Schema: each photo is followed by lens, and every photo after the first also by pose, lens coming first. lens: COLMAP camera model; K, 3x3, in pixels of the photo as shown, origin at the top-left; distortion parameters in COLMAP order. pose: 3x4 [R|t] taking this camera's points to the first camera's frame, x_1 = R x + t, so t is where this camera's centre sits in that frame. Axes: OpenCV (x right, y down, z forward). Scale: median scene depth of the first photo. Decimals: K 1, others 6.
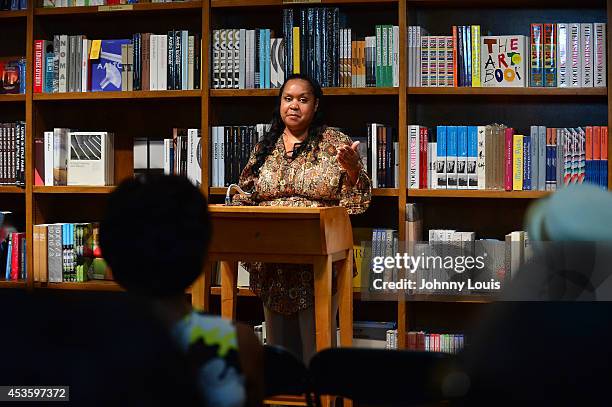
lens RADIAL K [[1369.8, 0, 306.0], [0, 1369.8, 203.5], [0, 0, 1]] dist [-0.439929, 0.624705]
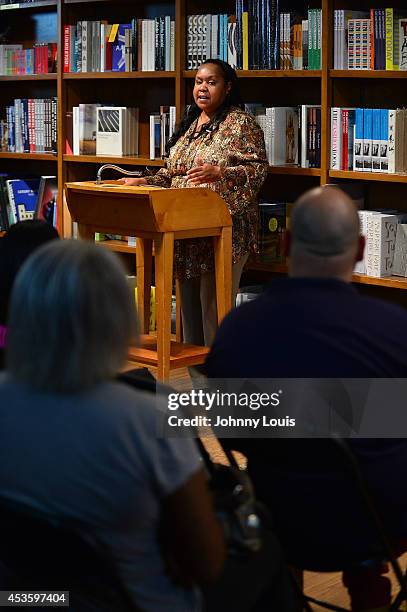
lens RADIAL K [[1369.8, 0, 203.5], [0, 1369.8, 306.0], [0, 0, 1]] dist [-0.439929, 0.624705]
pose [[0.865336, 0.085249, -0.493888, 0.489117], [-0.030956, 0.992638, 0.117098, -0.024822], [0.500235, -0.086041, 0.861604, 0.072326]]
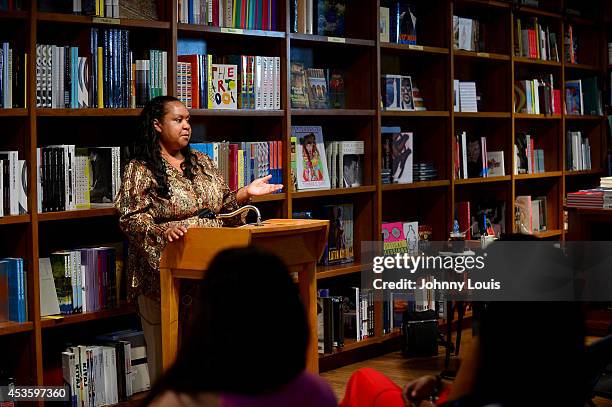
lens RADIAL K [[1369.8, 0, 306.0], [0, 1369.8, 203.5], [0, 0, 1]] dist [-0.439929, 0.624705]
pose [[0.295336, -0.053420, 0.953899, -0.899601], [0.058673, 0.997565, 0.037700, -0.043087], [-0.953590, 0.044834, 0.297751, 0.559260]]
